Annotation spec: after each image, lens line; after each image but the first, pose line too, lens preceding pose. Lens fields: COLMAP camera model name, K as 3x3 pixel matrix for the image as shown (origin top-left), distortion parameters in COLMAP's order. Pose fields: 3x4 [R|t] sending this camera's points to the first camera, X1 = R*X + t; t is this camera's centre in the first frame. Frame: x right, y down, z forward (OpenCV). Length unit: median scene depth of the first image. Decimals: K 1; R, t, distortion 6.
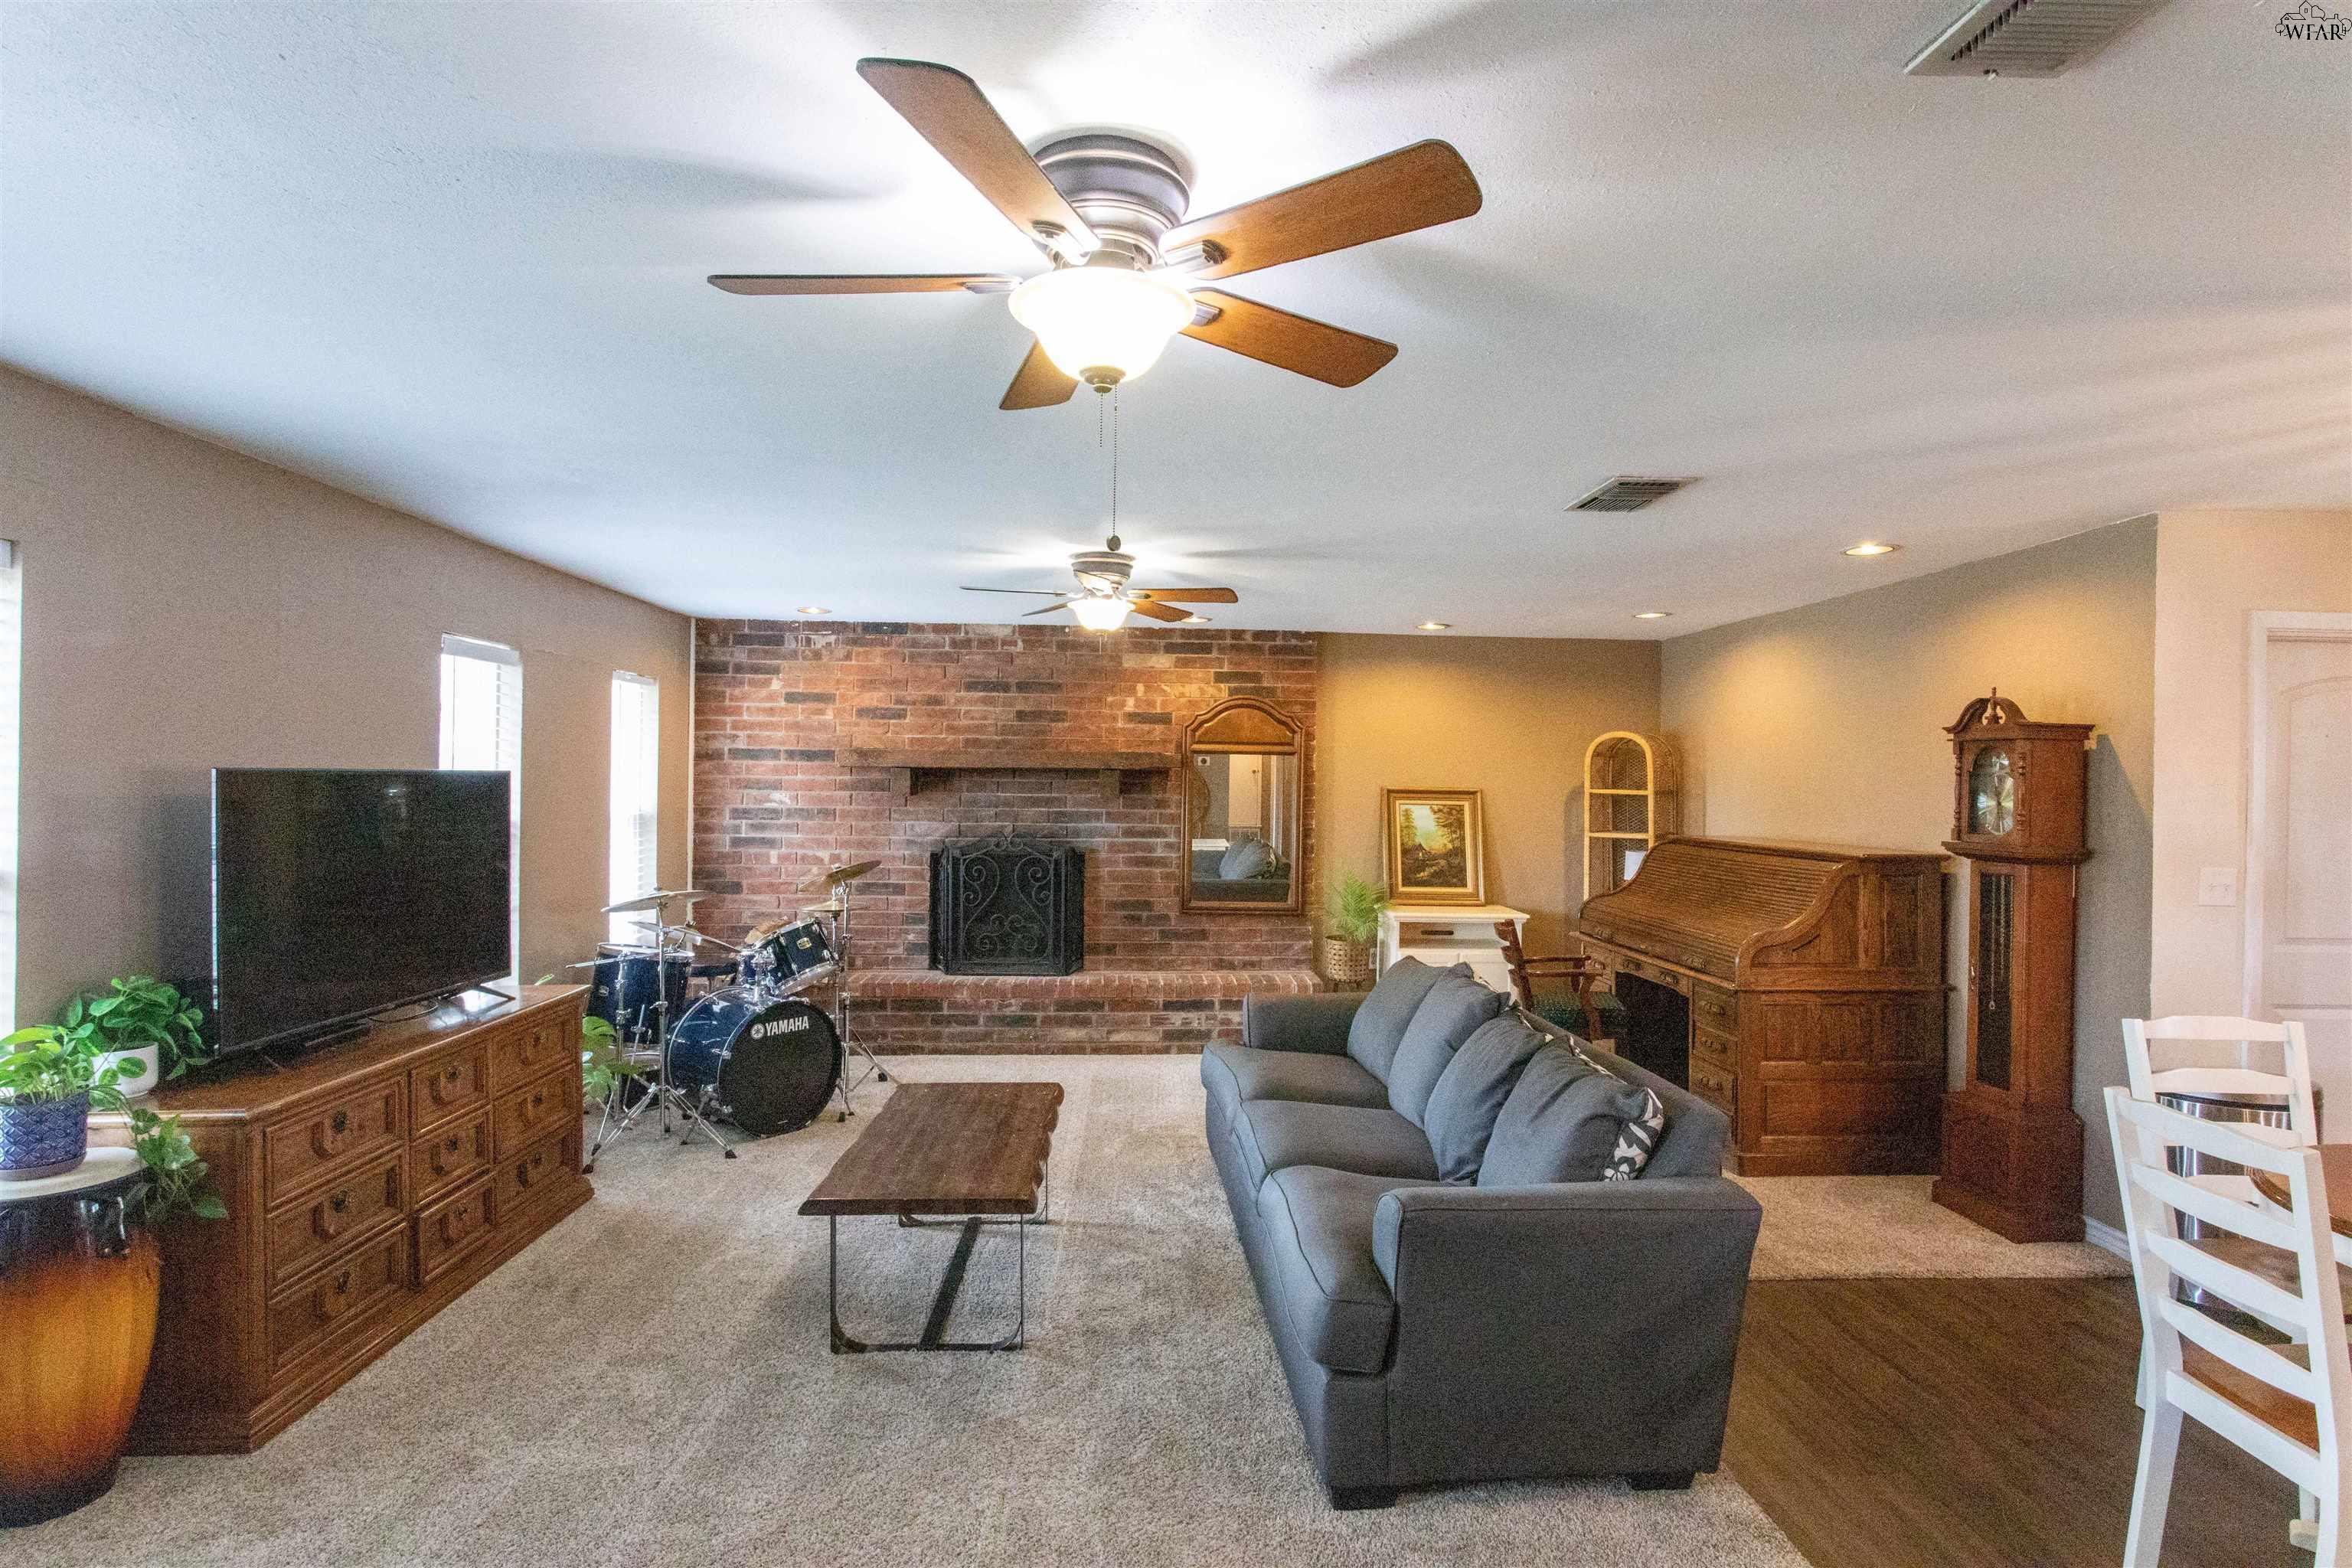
lens RADIAL K [[1188.3, 0, 1173.2], [0, 1188.3, 776.9], [0, 0, 1]] dist [-0.006237, 0.000624]
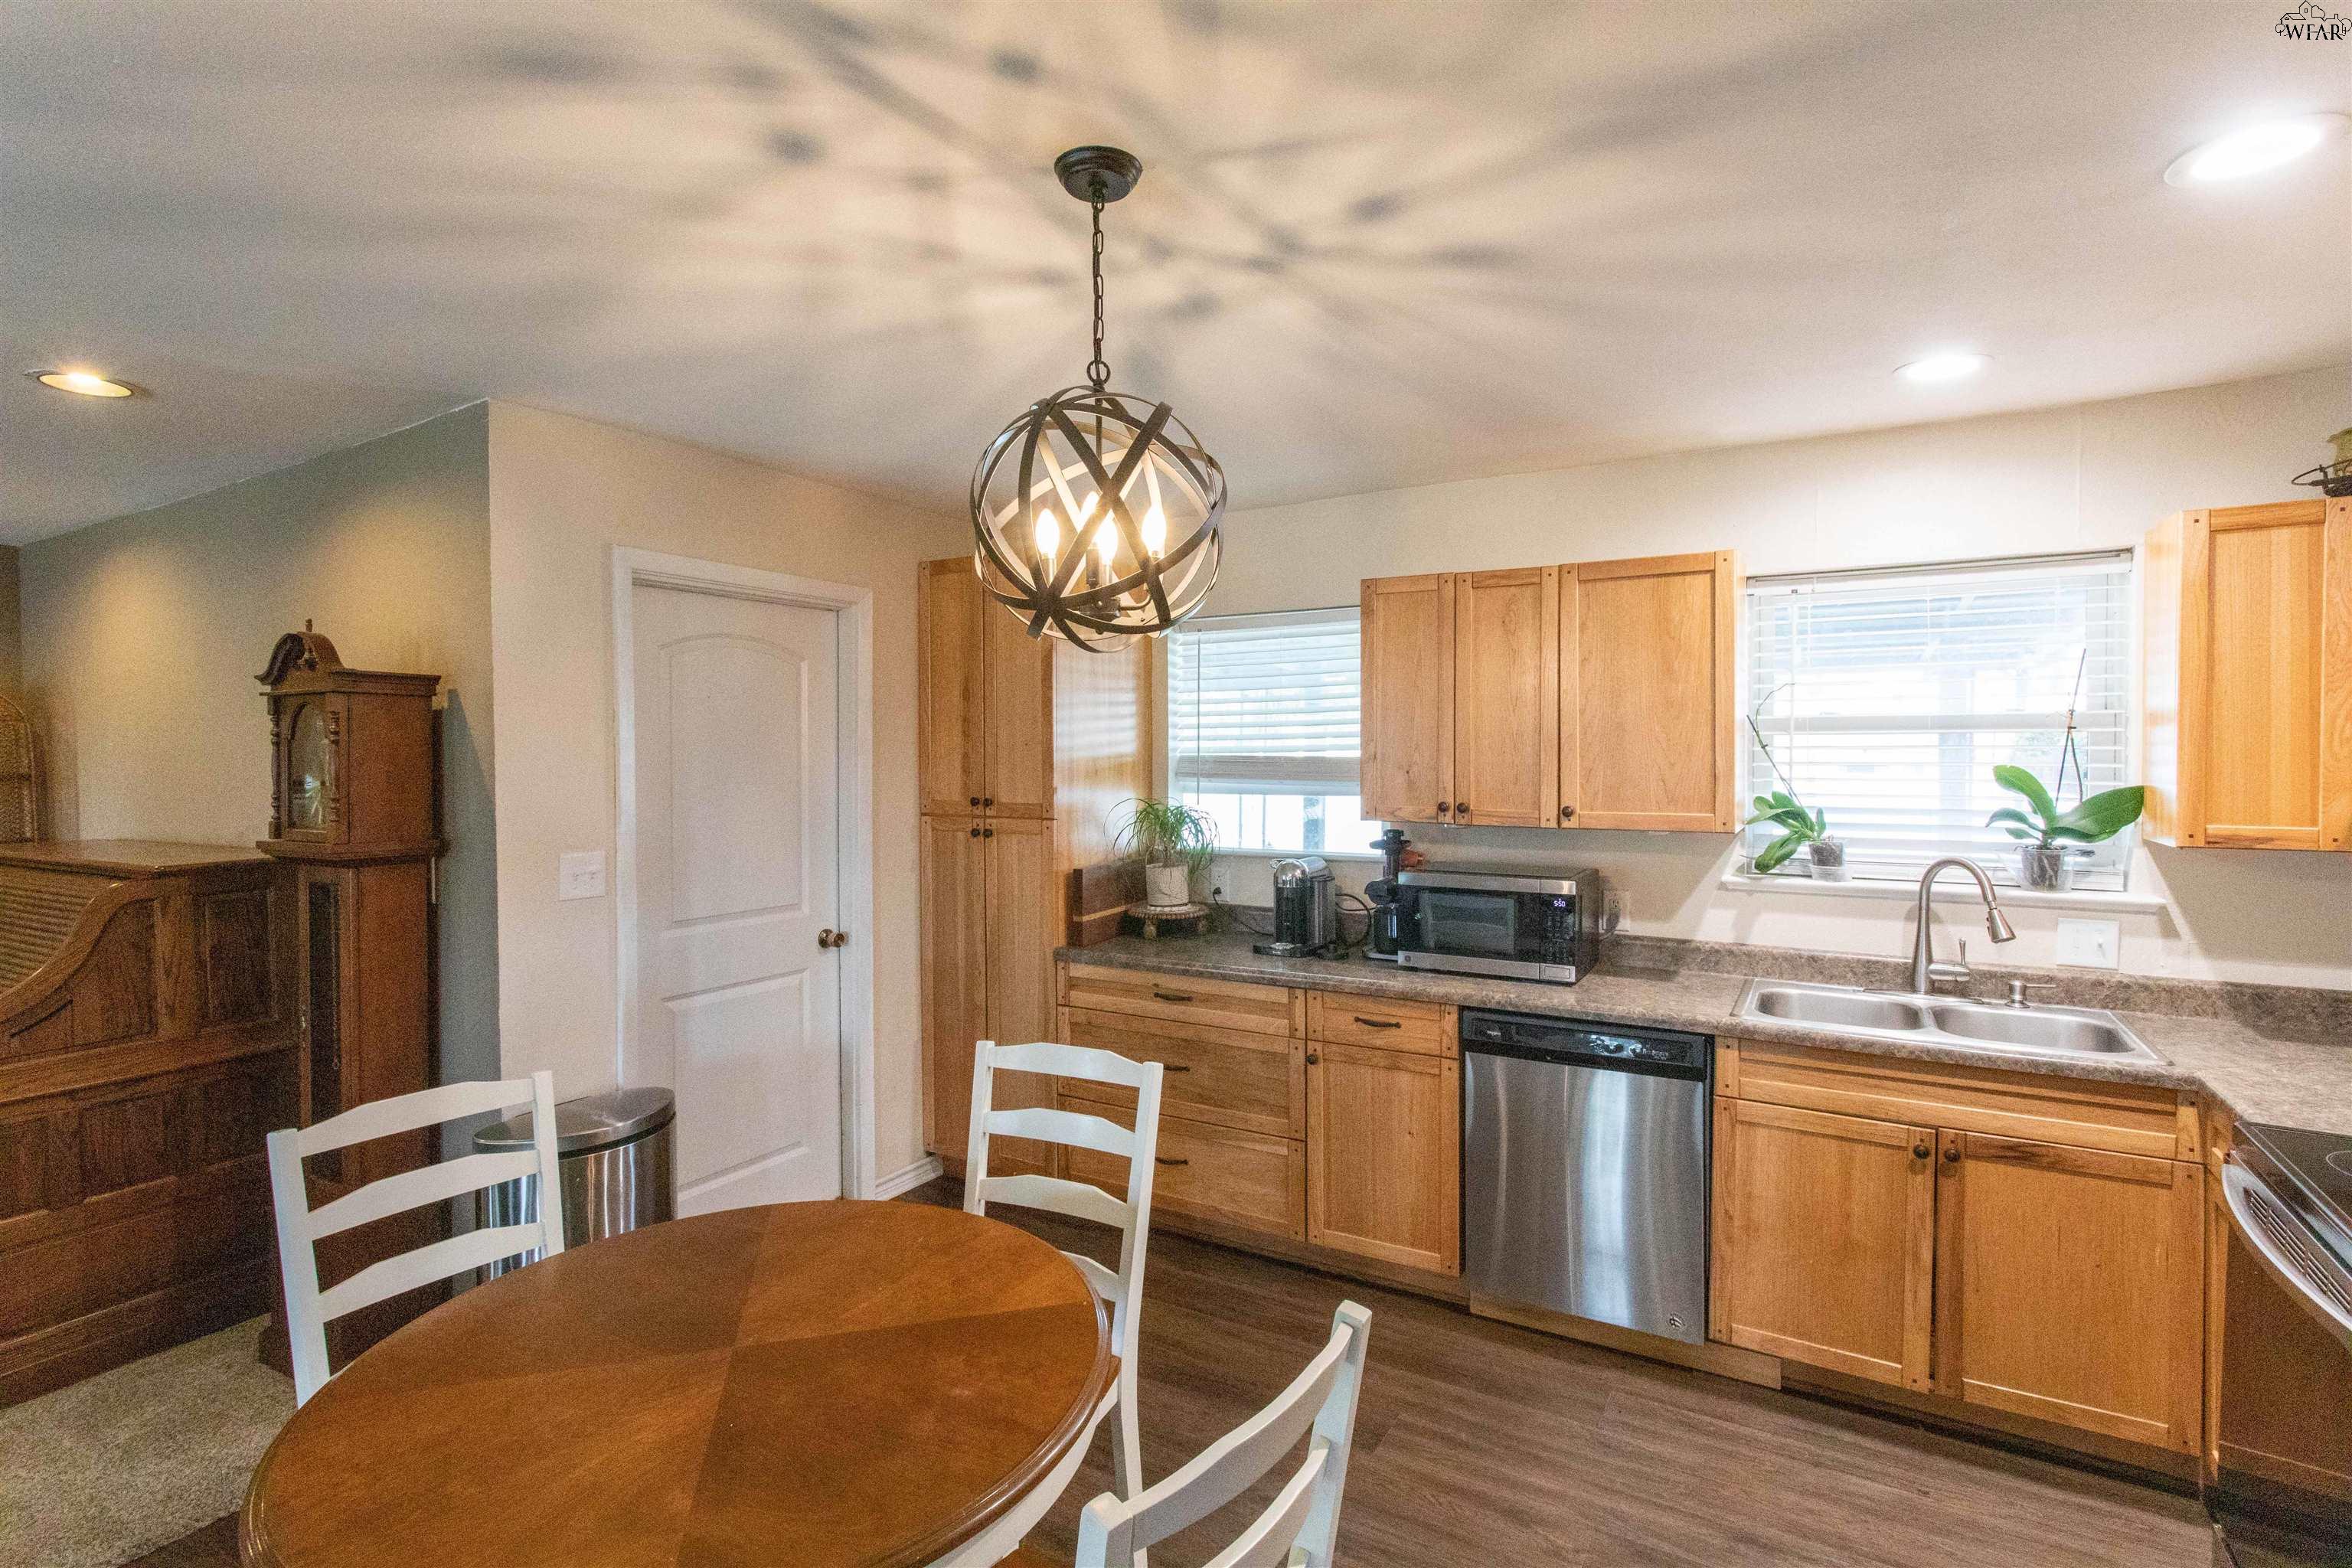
lens RADIAL K [[1116.3, 0, 1179.2], [0, 1116.3, 777.1], [0, 0, 1]] dist [0.006060, 0.000131]
pose [[0.551391, -0.038905, 0.833340, 0.353853], [0.016559, 0.999226, 0.035692, 0.002516], [-0.834083, -0.005881, 0.551608, 0.168735]]
